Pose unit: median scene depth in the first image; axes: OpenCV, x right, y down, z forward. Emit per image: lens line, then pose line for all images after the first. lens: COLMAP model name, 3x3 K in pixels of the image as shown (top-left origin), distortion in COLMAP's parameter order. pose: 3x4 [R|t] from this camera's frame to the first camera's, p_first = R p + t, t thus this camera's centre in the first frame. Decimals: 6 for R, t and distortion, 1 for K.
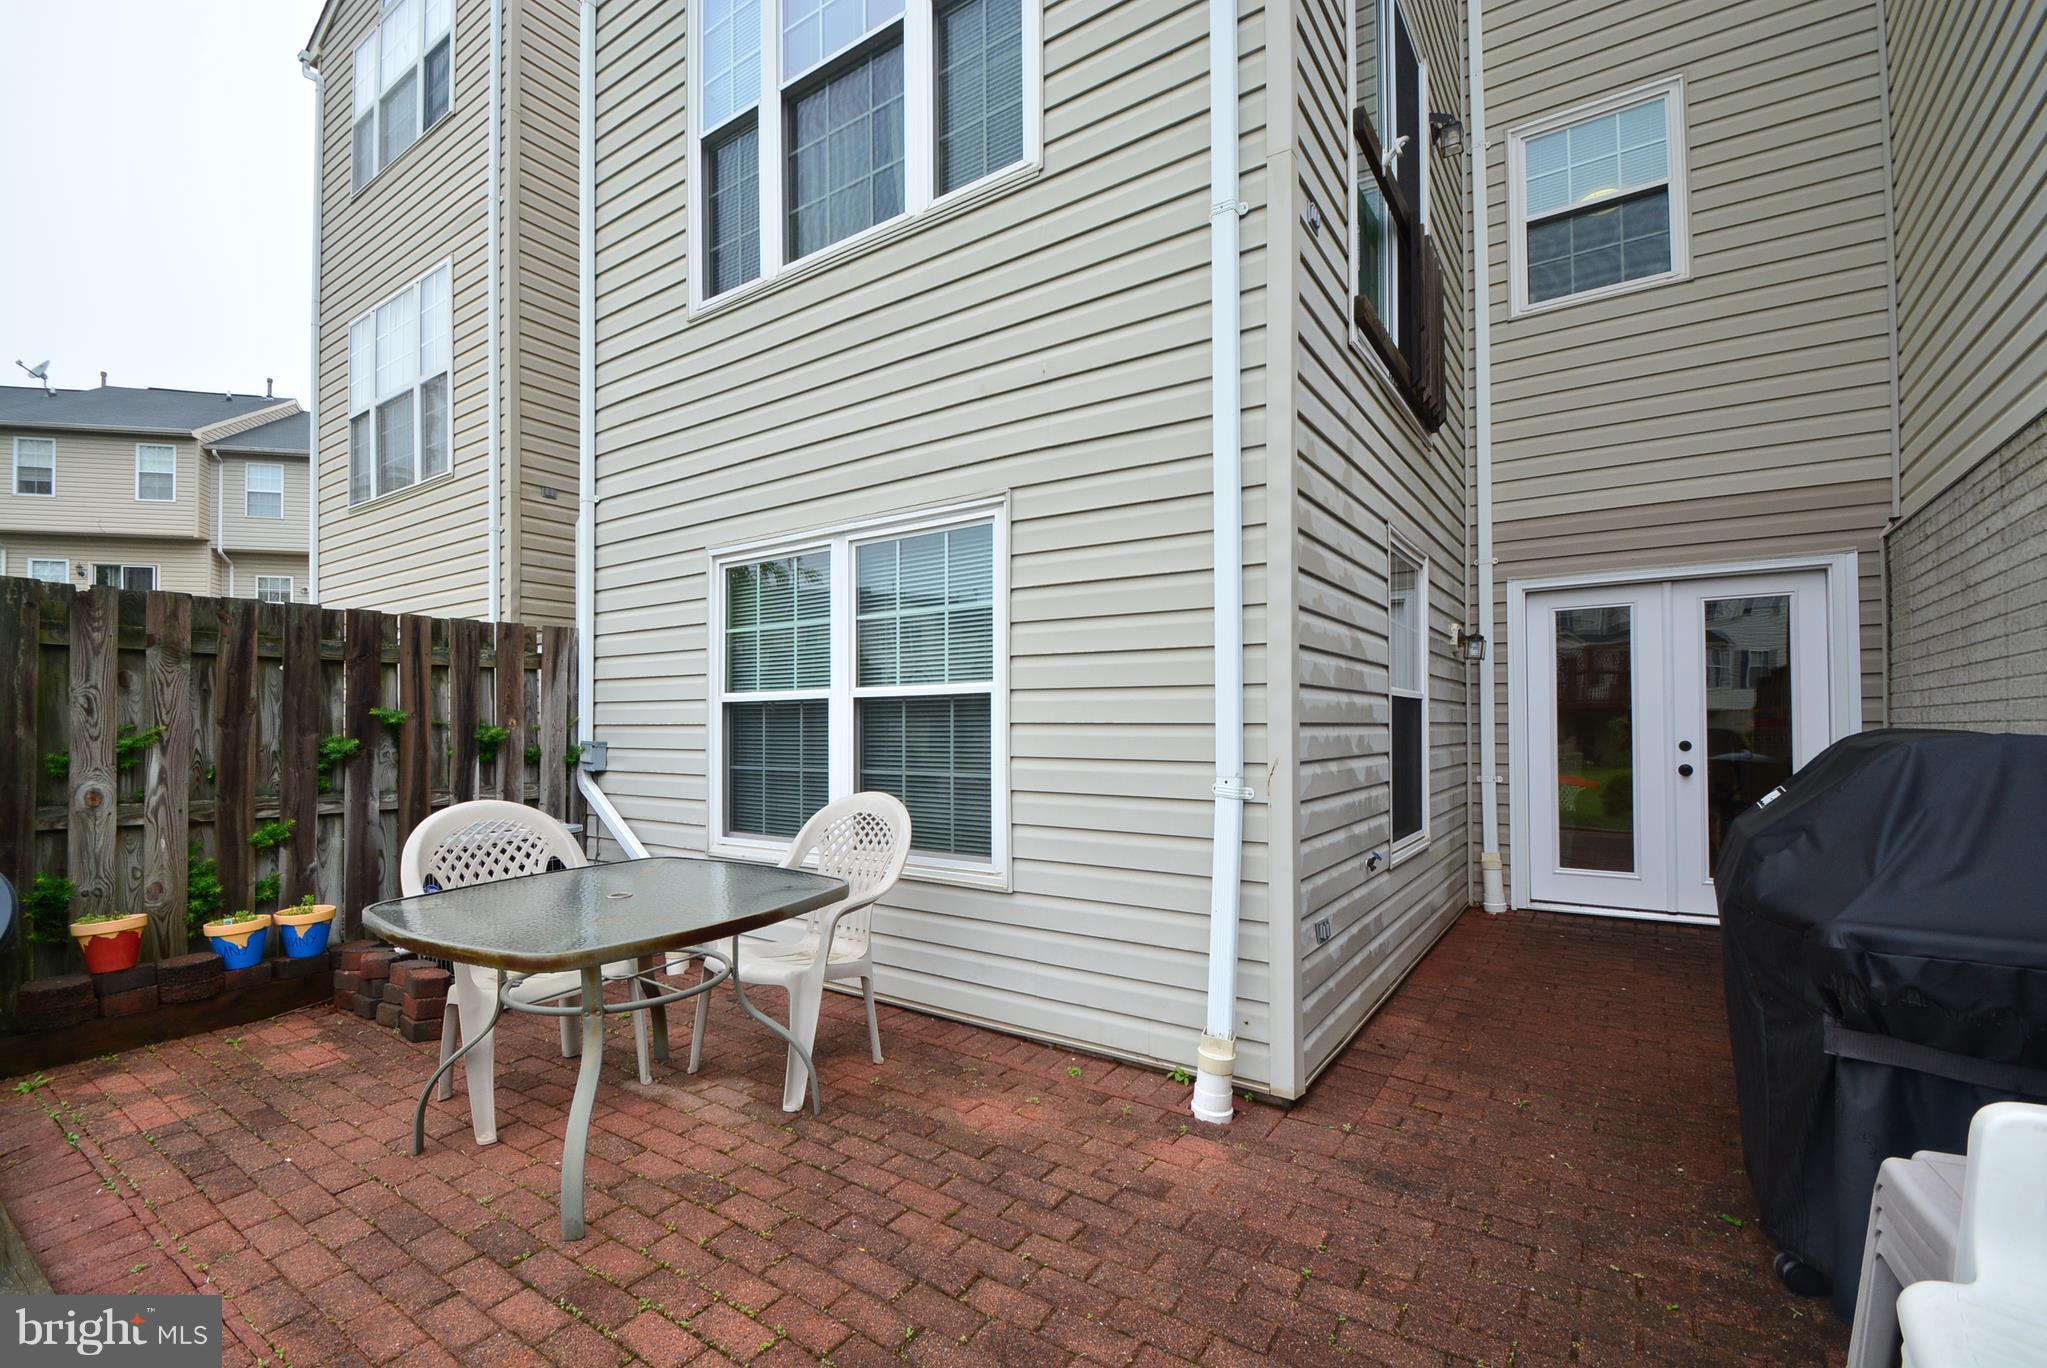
lens RADIAL K [[914.2, 0, 961.5], [0, 914.2, 715.6], [0, 0, 1]] dist [0.004015, -0.012446]
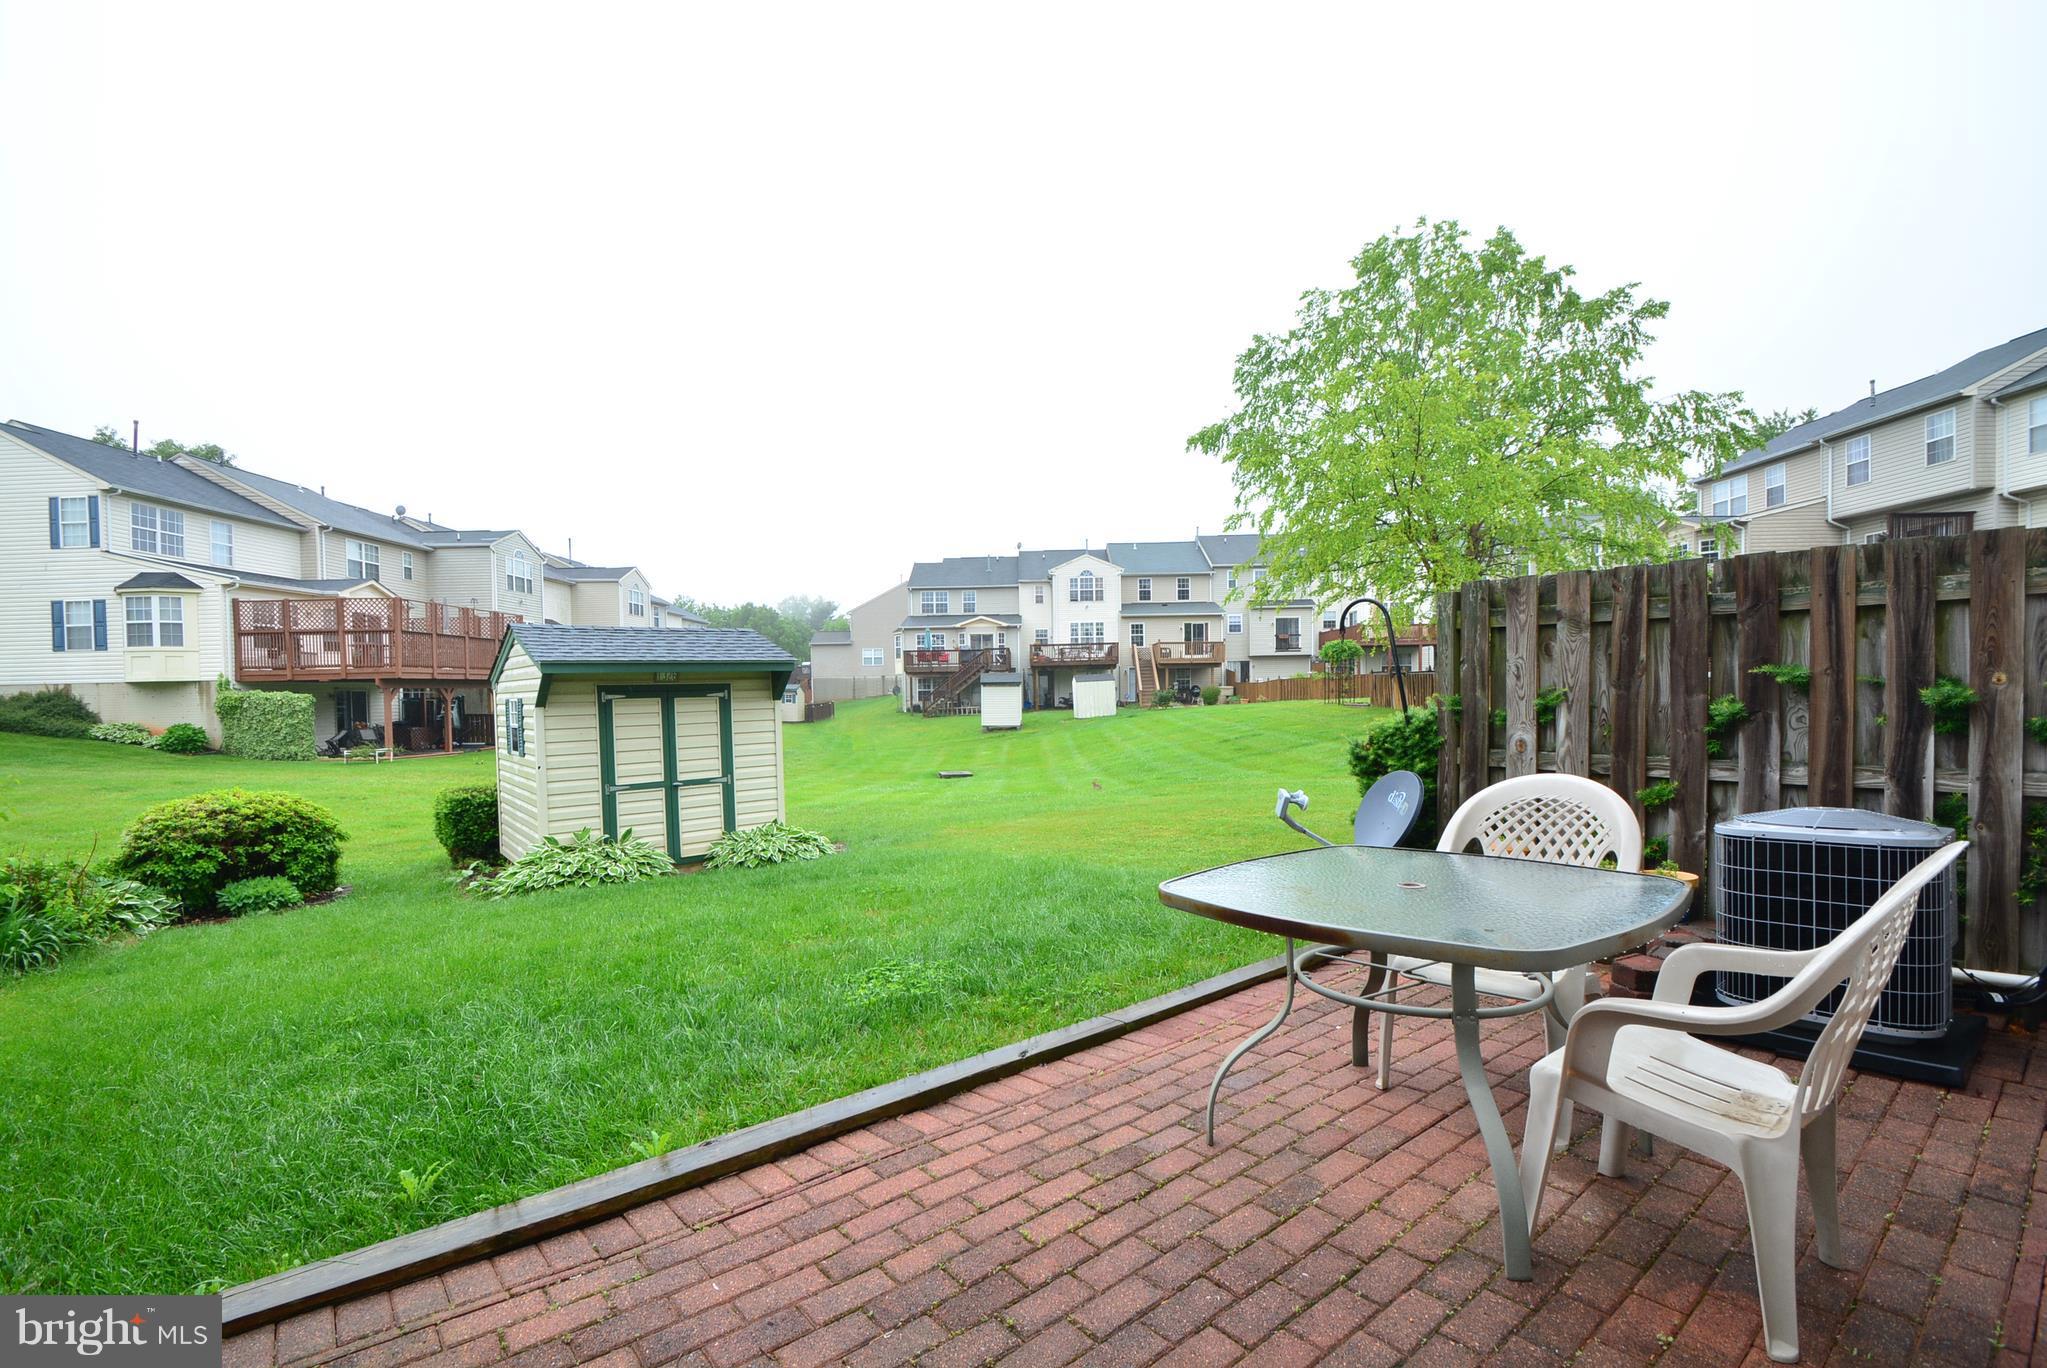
lens RADIAL K [[914.2, 0, 1020.1], [0, 914.2, 698.3], [0, 0, 1]] dist [0.004015, -0.012446]
pose [[-0.270710, 0.015774, -0.962532, 0.440190], [0.029274, 0.999538, 0.008147, -0.005396], [0.962216, -0.025972, -0.271047, 0.641623]]
